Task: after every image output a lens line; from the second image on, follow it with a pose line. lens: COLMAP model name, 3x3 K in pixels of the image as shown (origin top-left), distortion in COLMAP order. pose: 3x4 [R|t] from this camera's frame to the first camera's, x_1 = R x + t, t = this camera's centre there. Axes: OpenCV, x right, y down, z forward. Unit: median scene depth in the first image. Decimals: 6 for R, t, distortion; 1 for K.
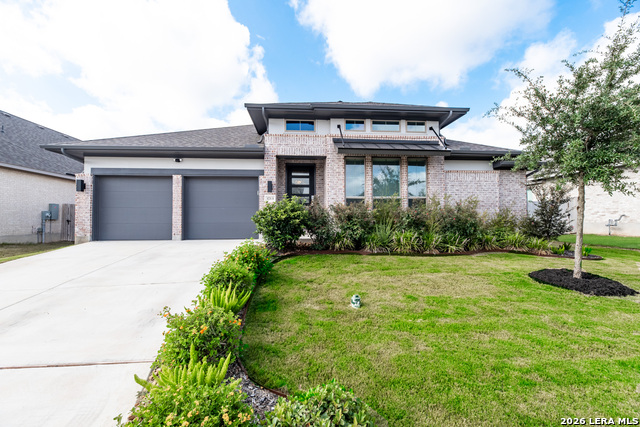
lens RADIAL K [[271.6, 0, 319.8], [0, 271.6, 208.5], [0, 0, 1]] dist [0.001550, -0.000187]
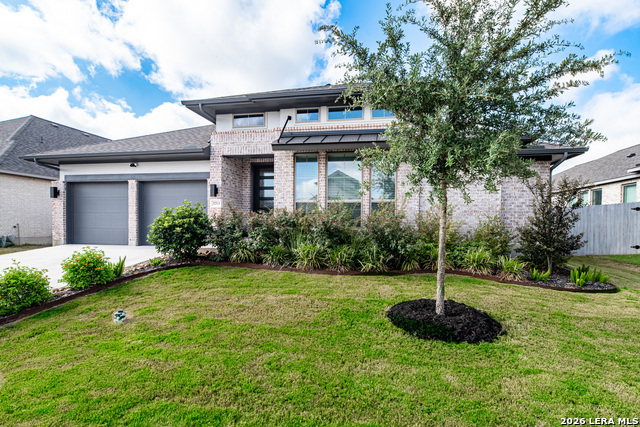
lens RADIAL K [[321.5, 0, 320.5], [0, 321.5, 220.3], [0, 0, 1]] dist [0.003322, 0.000729]
pose [[0.964634, 0.008406, -0.263459, 0.441982], [-0.001456, 0.999646, 0.026562, -0.008769], [0.263589, -0.025239, 0.964305, 0.047210]]
